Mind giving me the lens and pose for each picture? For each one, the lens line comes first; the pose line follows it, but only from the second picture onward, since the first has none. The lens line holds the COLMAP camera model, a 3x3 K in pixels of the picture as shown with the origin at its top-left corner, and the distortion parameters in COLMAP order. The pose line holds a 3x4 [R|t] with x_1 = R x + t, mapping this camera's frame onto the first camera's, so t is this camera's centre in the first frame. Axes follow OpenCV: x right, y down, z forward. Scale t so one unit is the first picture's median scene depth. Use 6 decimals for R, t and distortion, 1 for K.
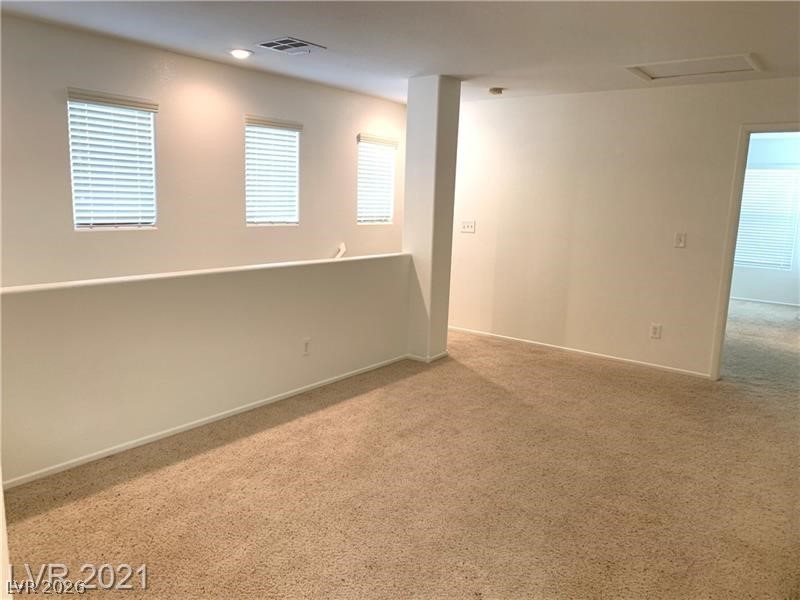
lens RADIAL K [[606.5, 0, 400.0], [0, 606.5, 300.0], [0, 0, 1]] dist [0.046857, -0.078905]
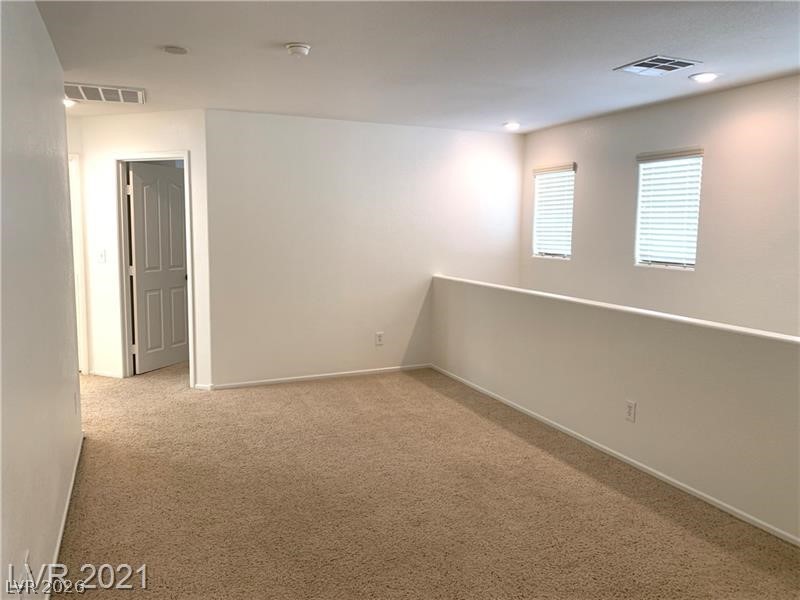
lens RADIAL K [[612.3, 0, 411.1], [0, 612.3, 298.4], [0, 0, 1]] dist [0.007037, -0.002127]
pose [[-0.475938, 0.065915, -0.877005, 0.764404], [-0.183064, 0.967921, 0.172094, -0.173022], [0.860215, 0.242454, -0.448604, 1.142140]]
